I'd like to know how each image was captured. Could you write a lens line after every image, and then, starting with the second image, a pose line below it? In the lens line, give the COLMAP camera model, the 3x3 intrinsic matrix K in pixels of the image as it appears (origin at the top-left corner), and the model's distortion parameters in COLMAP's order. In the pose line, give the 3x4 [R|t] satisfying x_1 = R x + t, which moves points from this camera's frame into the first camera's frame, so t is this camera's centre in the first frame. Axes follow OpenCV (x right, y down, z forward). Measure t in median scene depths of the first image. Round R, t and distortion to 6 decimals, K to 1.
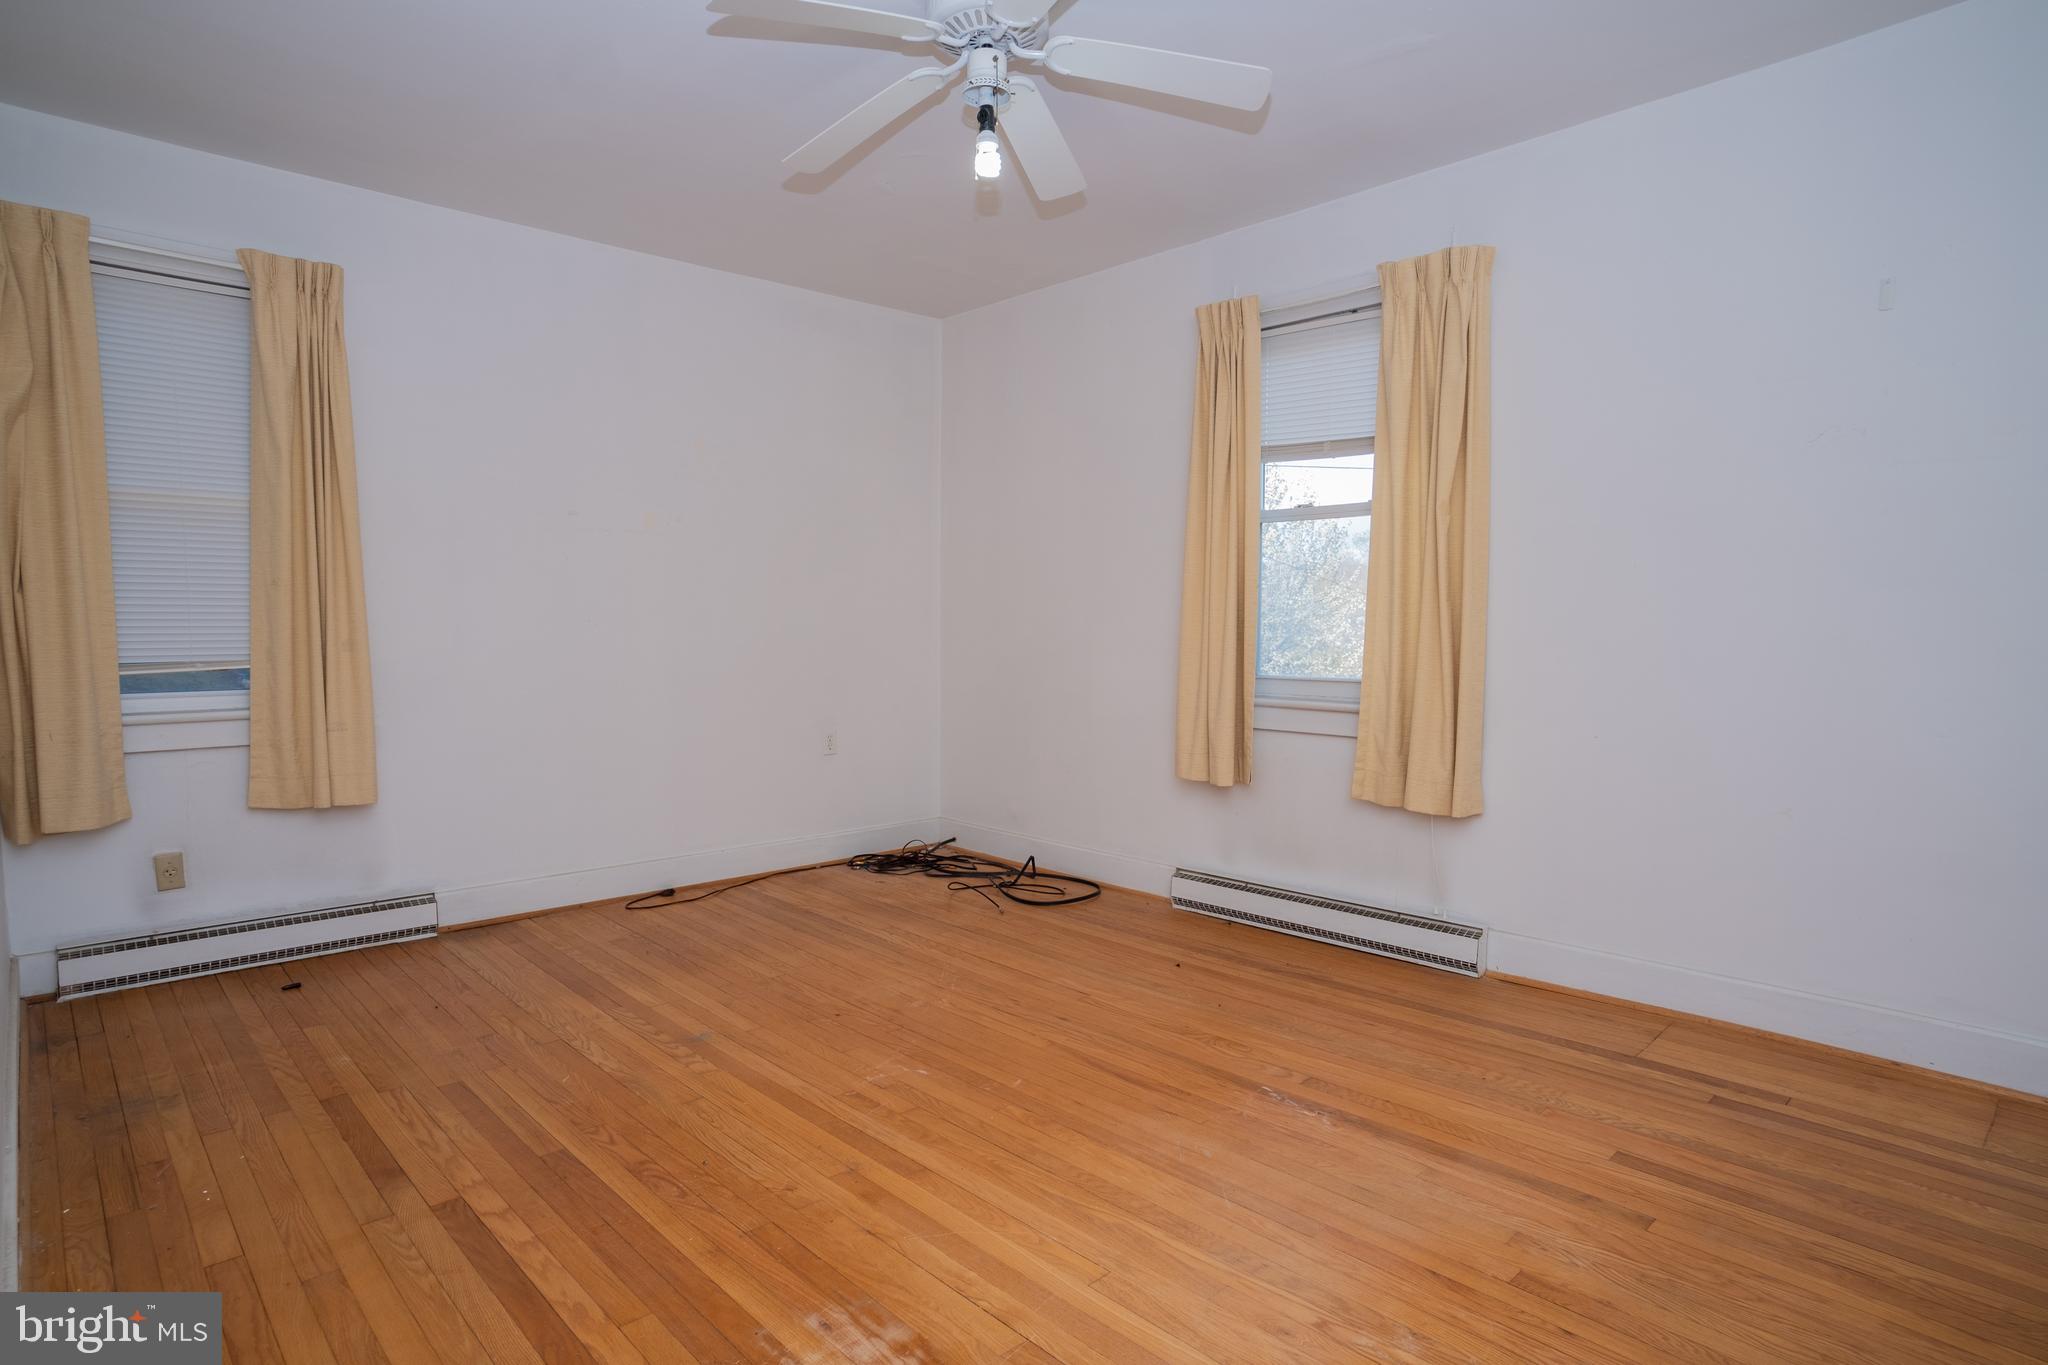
lens RADIAL K [[1136.4, 0, 1017.1], [0, 1136.4, 705.3], [0, 0, 1]] dist [0.000851, 0.001527]
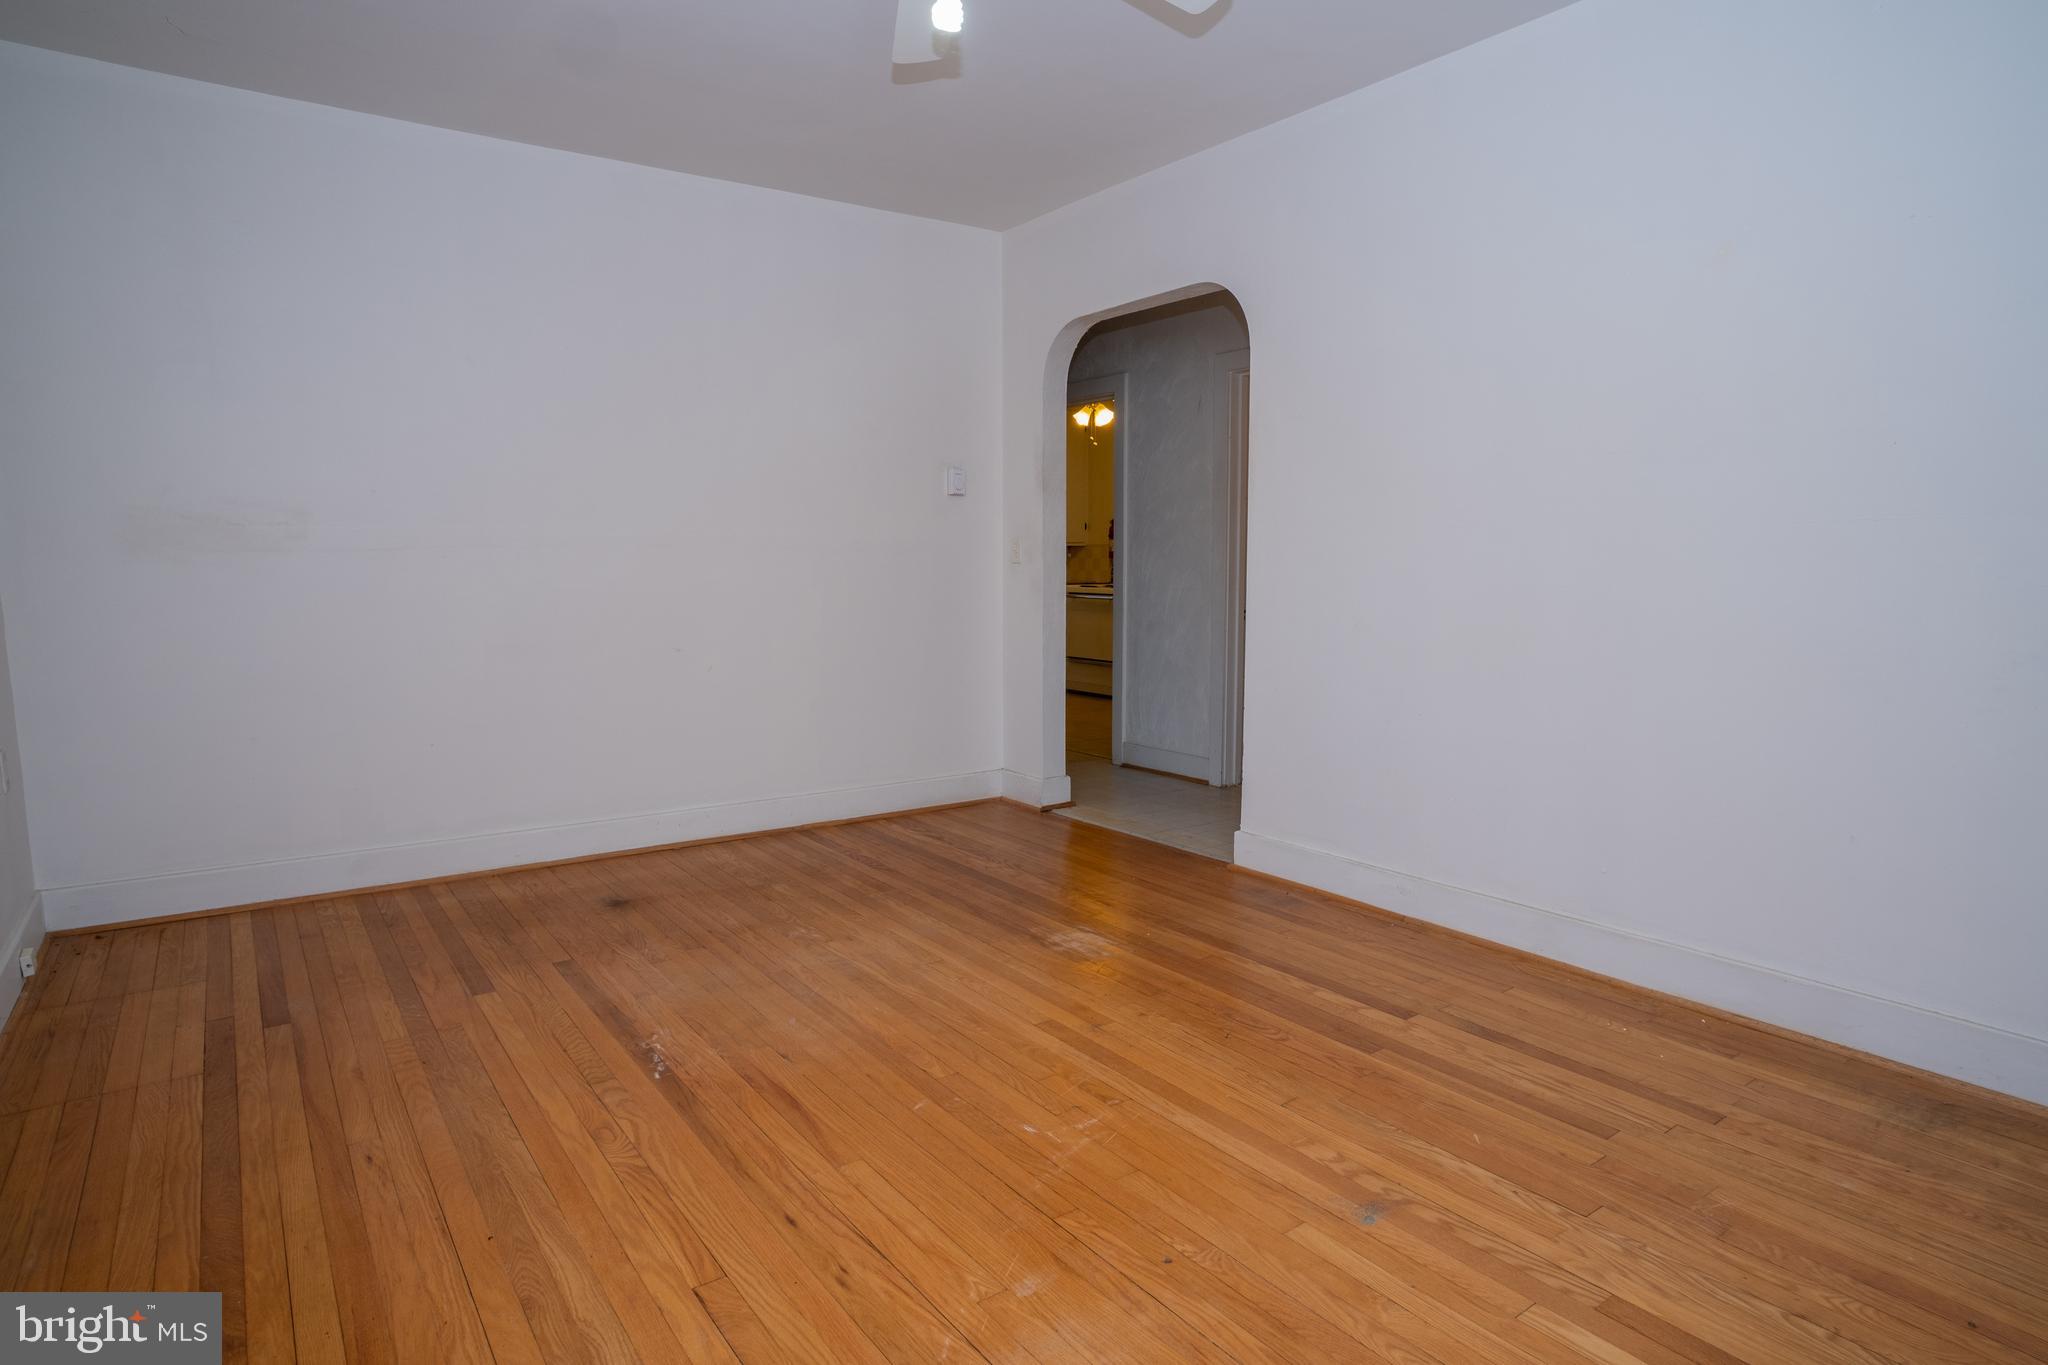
lens RADIAL K [[1136.4, 0, 1017.1], [0, 1136.4, 705.3], [0, 0, 1]] dist [0.000851, 0.001527]
pose [[-0.990832, -0.013797, 0.134396, -0.193199], [0.013583, 0.979558, 0.200703, -0.139147], [-0.134418, 0.200689, -0.970390, 1.862748]]
